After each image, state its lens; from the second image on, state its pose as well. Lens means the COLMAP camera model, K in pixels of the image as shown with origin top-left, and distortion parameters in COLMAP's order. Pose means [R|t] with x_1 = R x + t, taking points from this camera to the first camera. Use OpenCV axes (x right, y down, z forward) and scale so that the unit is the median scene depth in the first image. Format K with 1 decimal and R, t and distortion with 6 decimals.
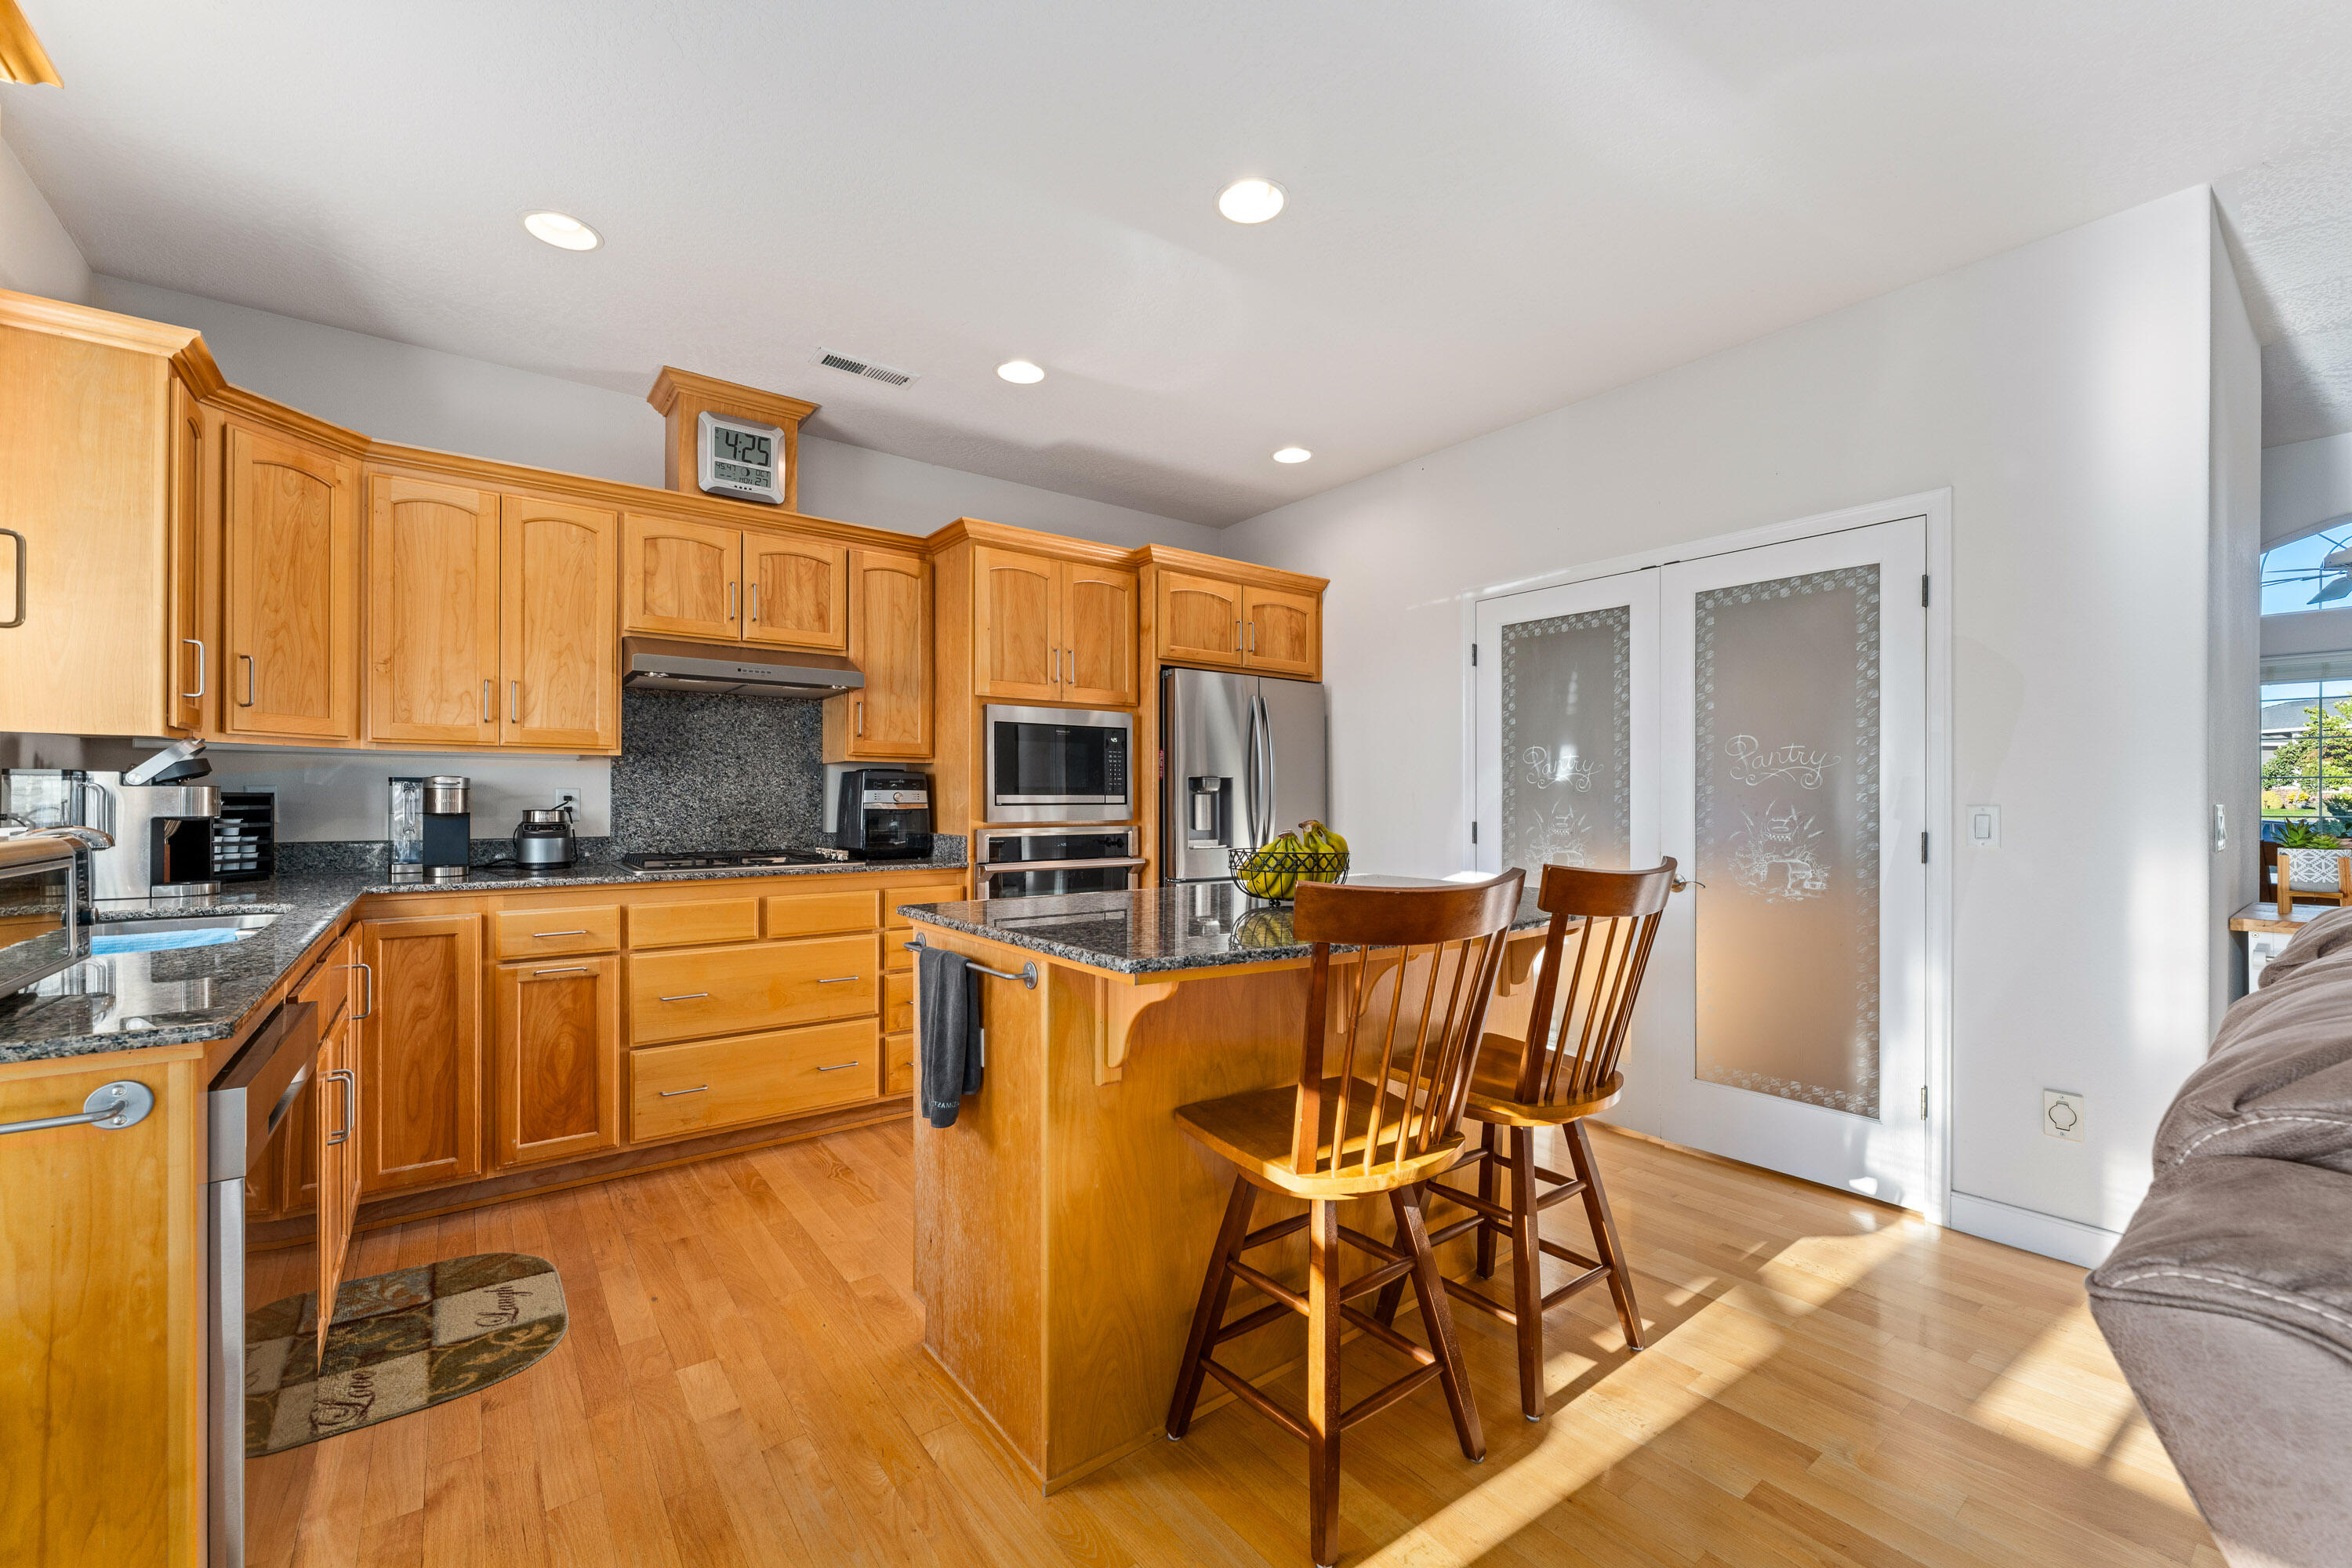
lens RADIAL K [[949.8, 0, 1171.1], [0, 949.8, 801.1], [0, 0, 1]] dist [-0.002578, -0.000319]
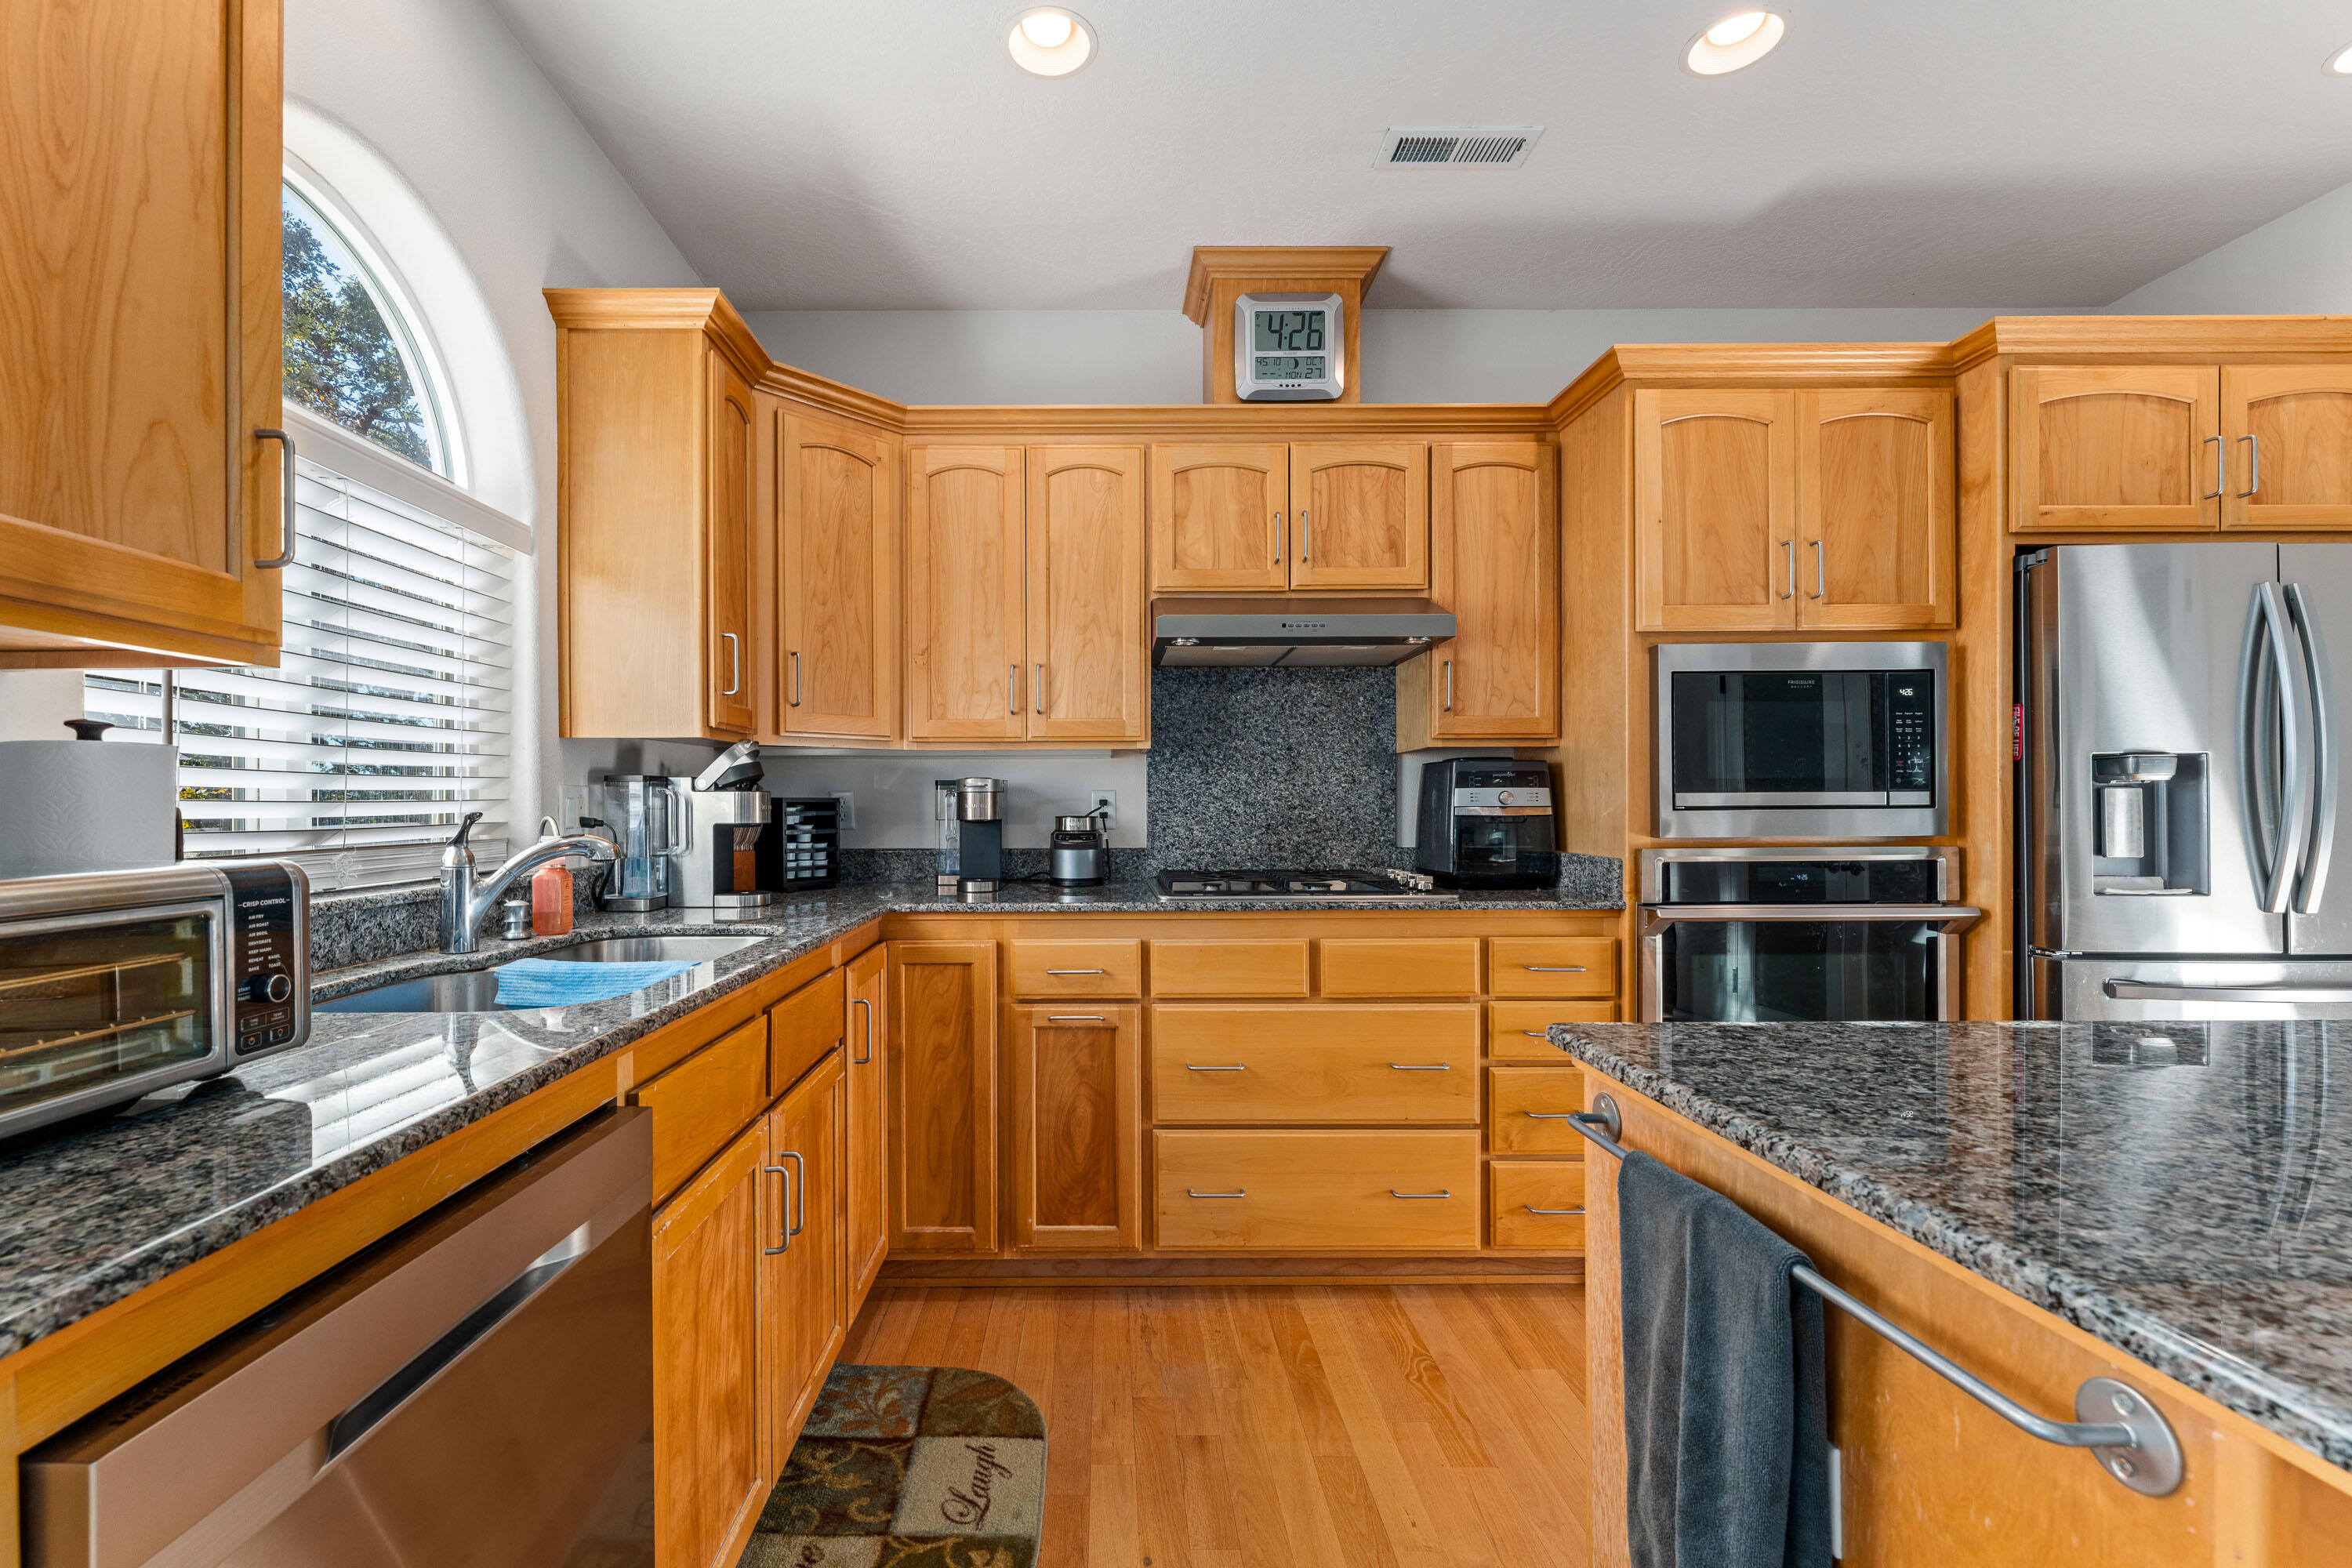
lens RADIAL K [[949.8, 0, 1122.2], [0, 949.8, 805.1], [0, 0, 1]] dist [-0.002578, -0.000319]
pose [[0.804807, -0.003971, -0.593523, -0.125914], [0.004562, 0.999989, -0.000504, 0.000094], [0.593518, -0.002302, 0.804817, 0.348995]]
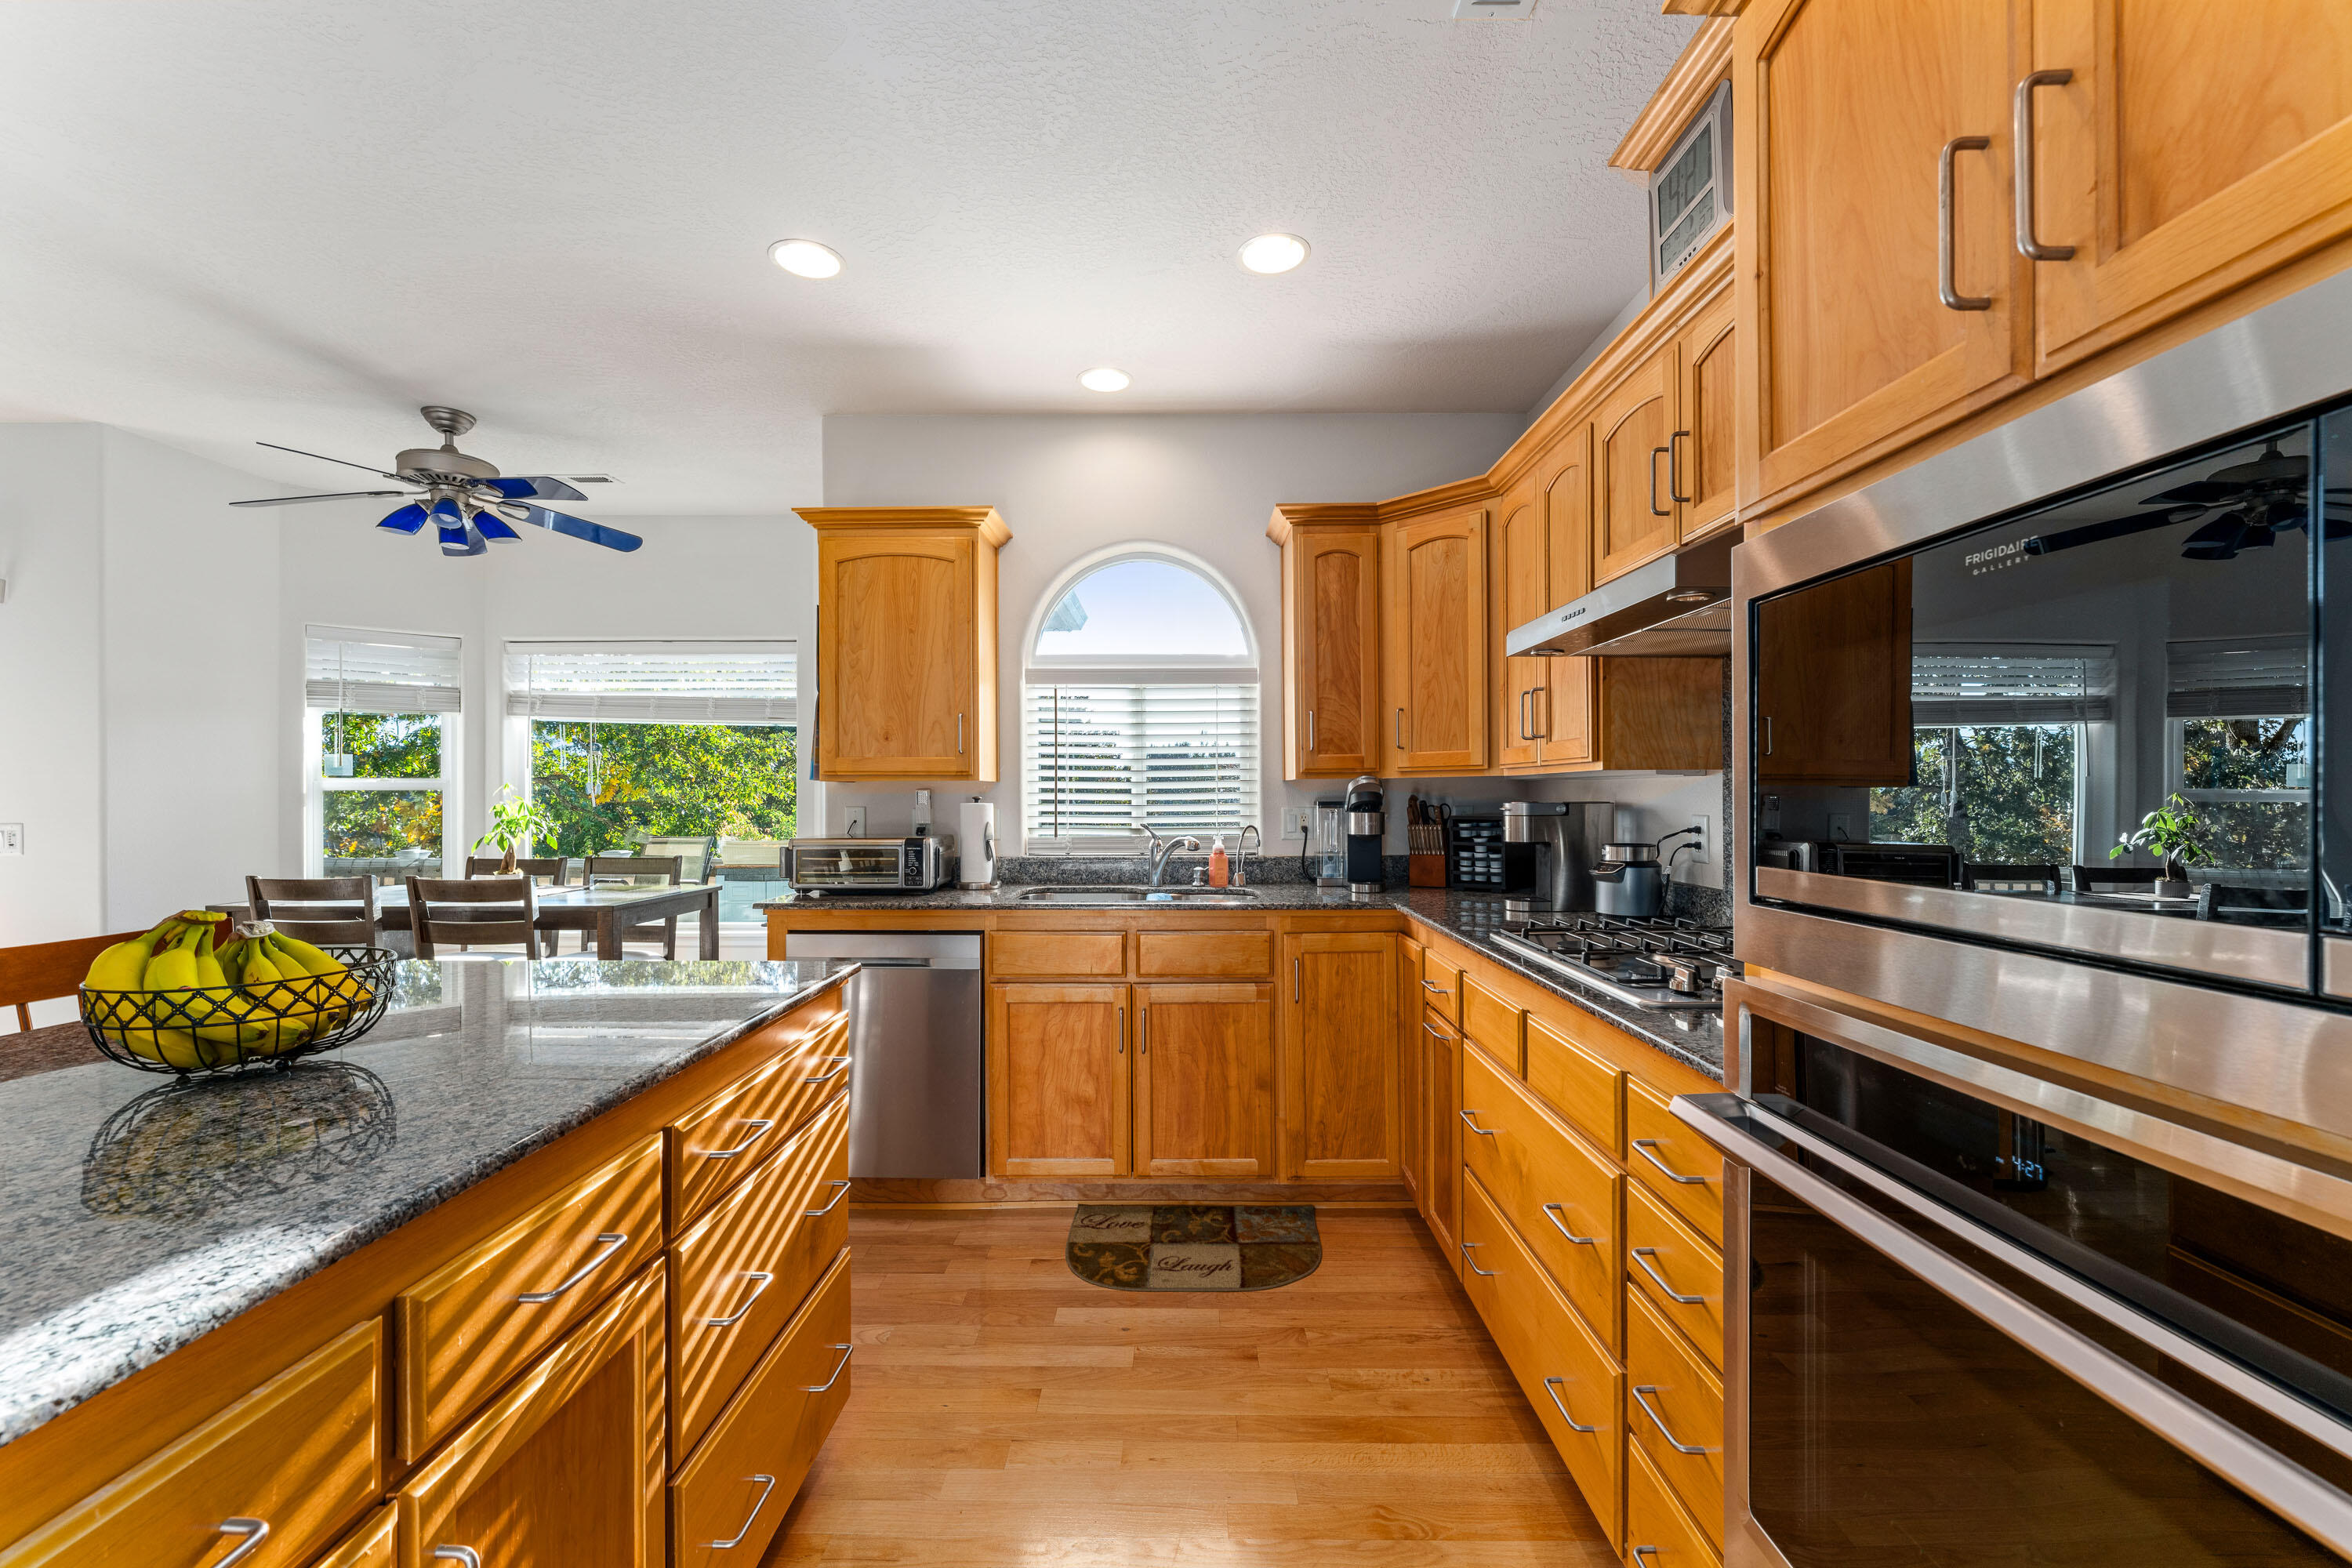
lens RADIAL K [[949.8, 0, 1163.3], [0, 949.8, 782.9], [0, 0, 1]] dist [-0.002578, -0.000319]
pose [[-0.620570, -0.007392, -0.784116, 0.166631], [0.003082, 0.999925, -0.011866, -0.032819], [0.784145, -0.009780, -0.620501, 1.229147]]
